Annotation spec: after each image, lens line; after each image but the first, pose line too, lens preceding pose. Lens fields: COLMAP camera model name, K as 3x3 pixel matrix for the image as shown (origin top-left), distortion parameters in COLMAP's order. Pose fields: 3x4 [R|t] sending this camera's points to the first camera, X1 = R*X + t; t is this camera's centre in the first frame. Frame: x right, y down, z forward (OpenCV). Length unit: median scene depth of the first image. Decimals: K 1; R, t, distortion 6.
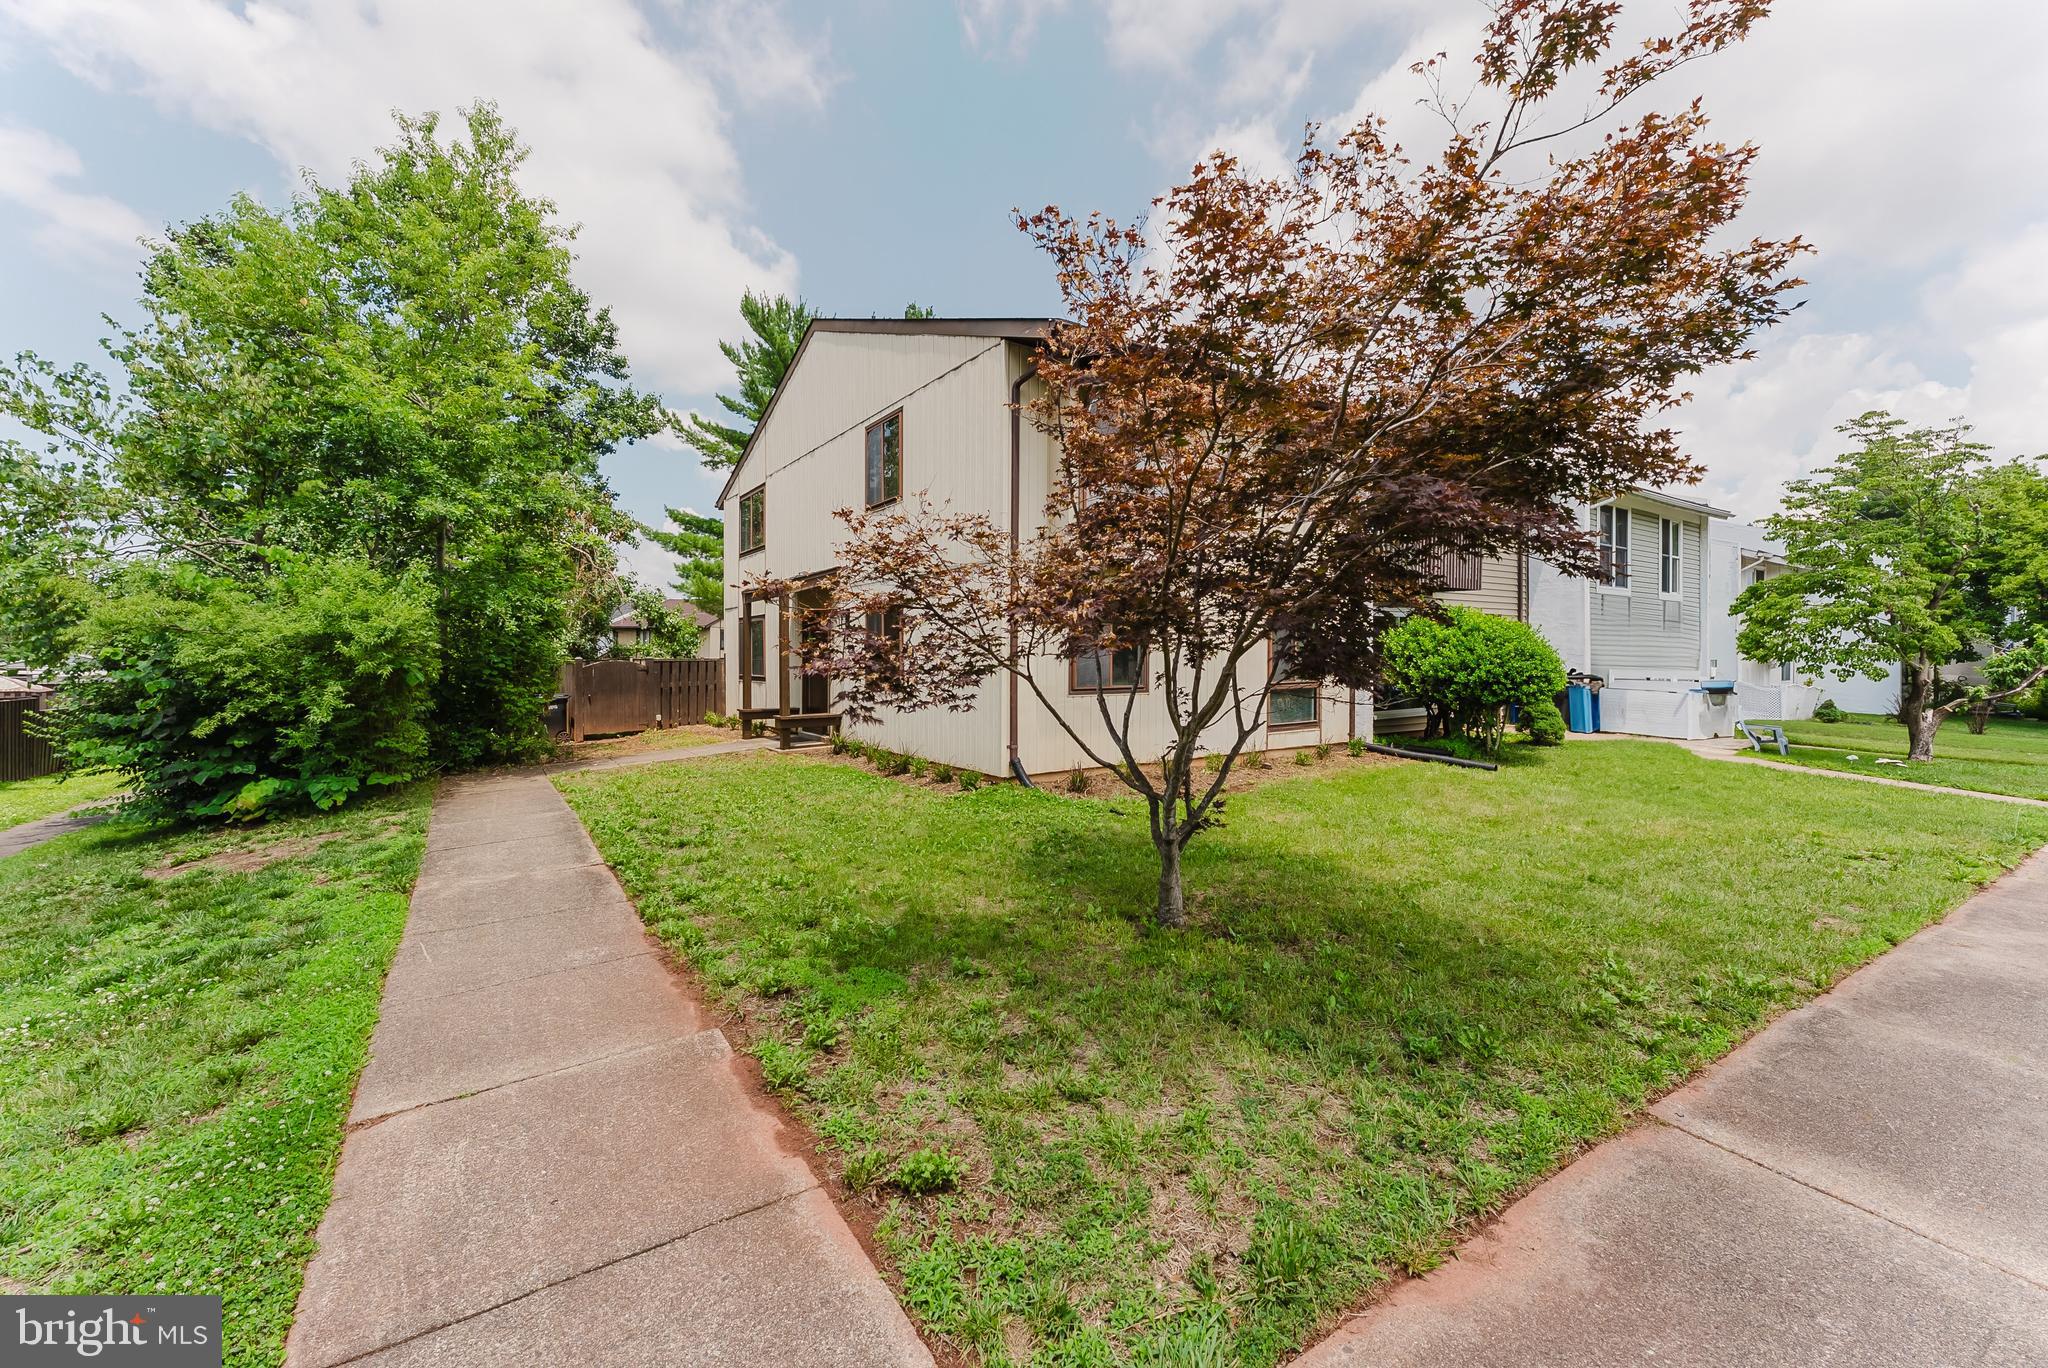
lens RADIAL K [[836.7, 0, 1028.4], [0, 836.7, 675.7], [0, 0, 1]] dist [-0.000996, 0.000112]
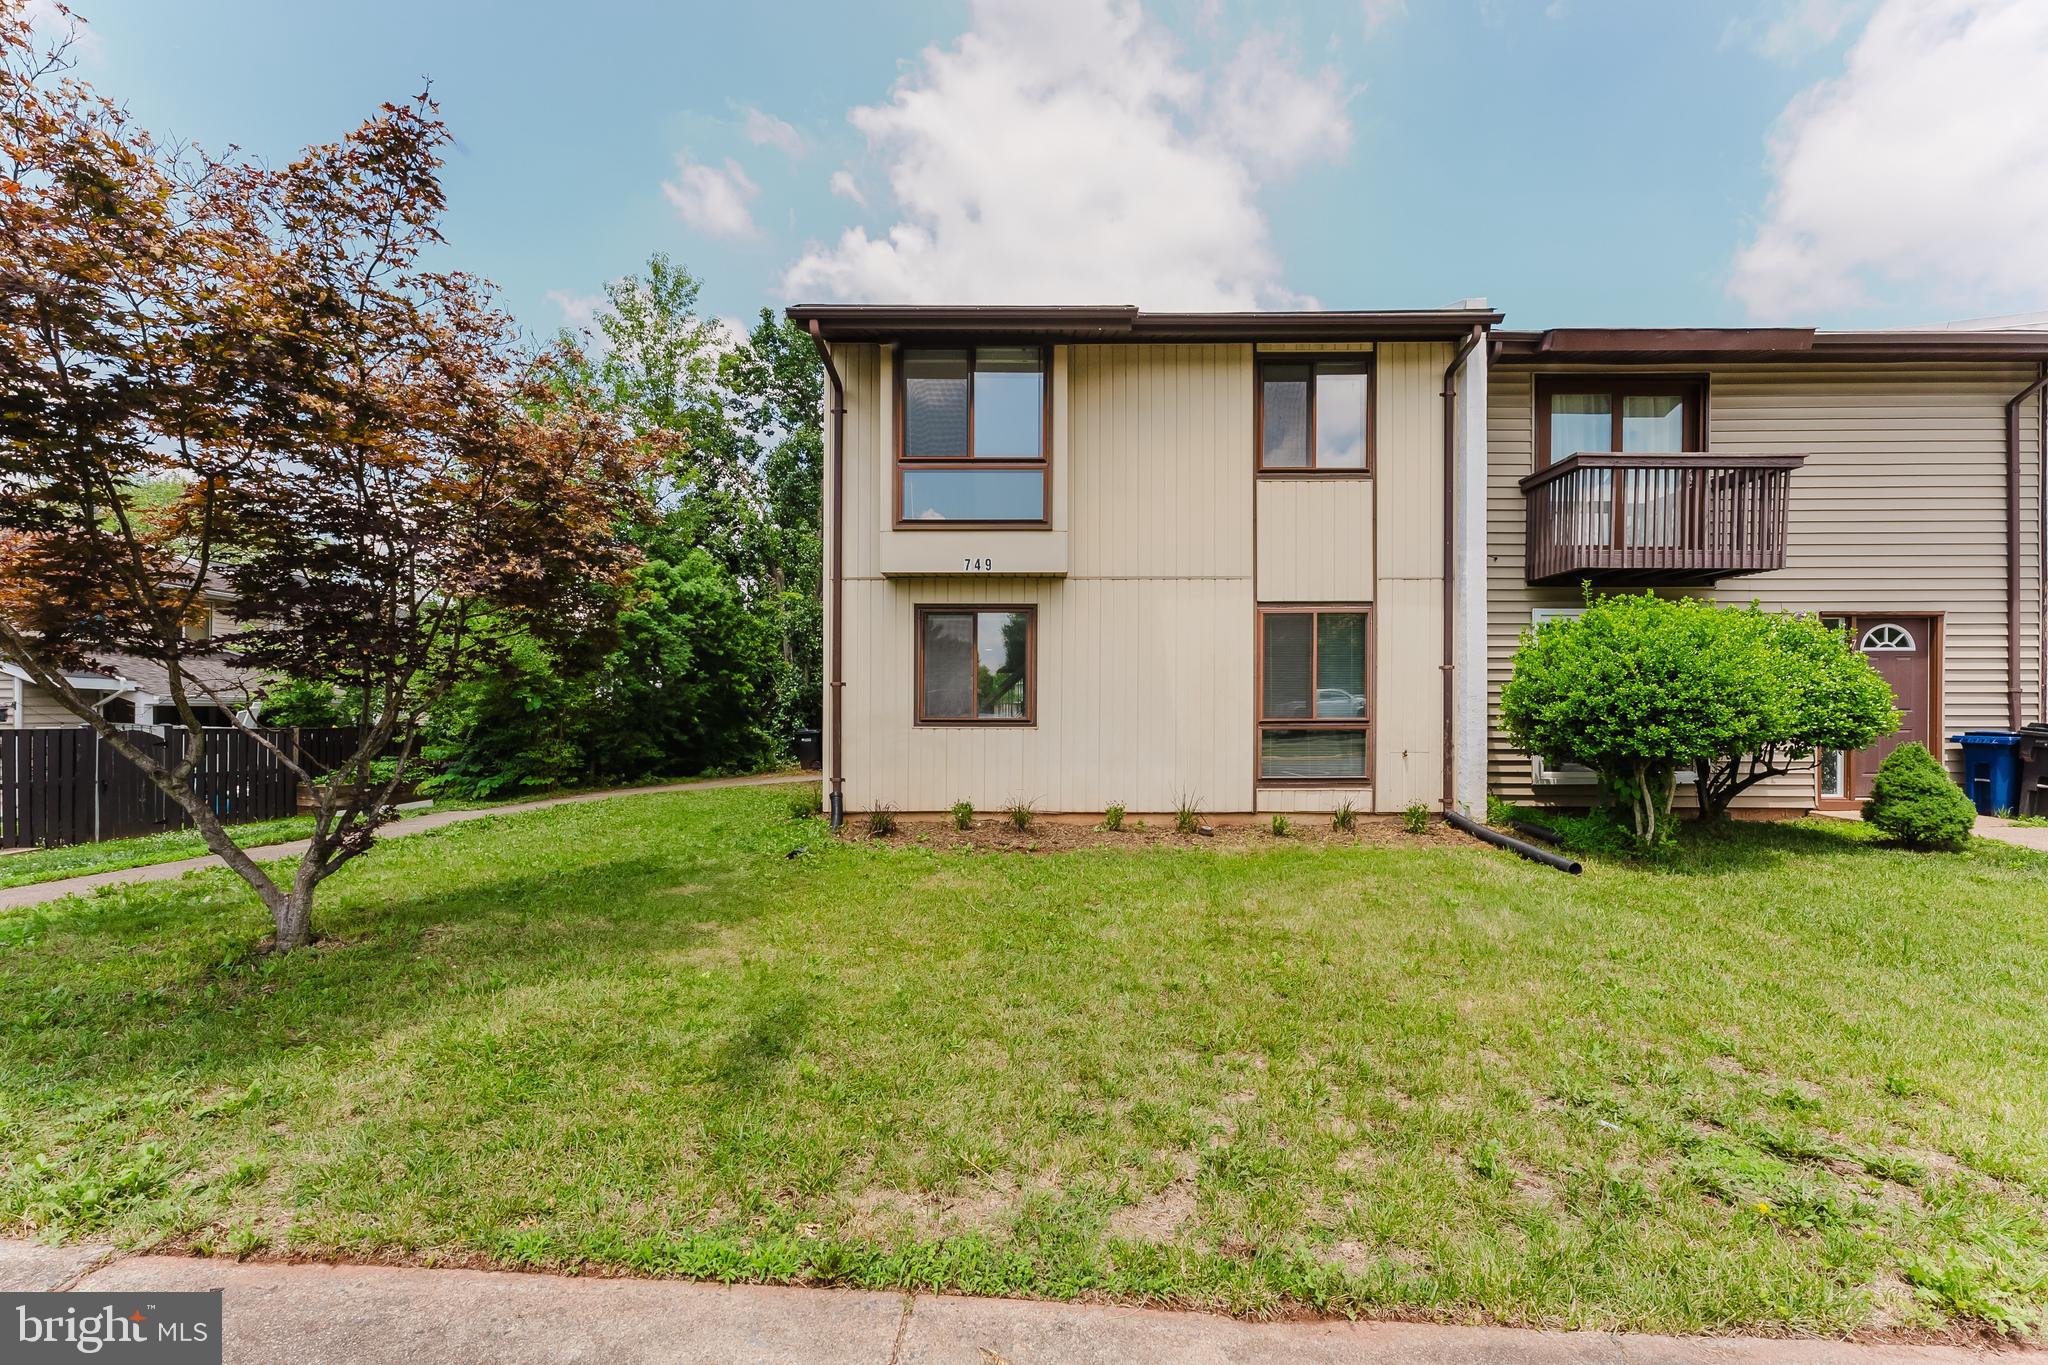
lens RADIAL K [[836.7, 0, 1028.4], [0, 836.7, 674.2], [0, 0, 1]] dist [-0.000996, 0.000112]
pose [[0.831487, -0.016659, -0.555294, 0.539908], [-0.013100, 0.998684, -0.049578, 0.009149], [0.555389, 0.048498, 0.830175, 0.297638]]
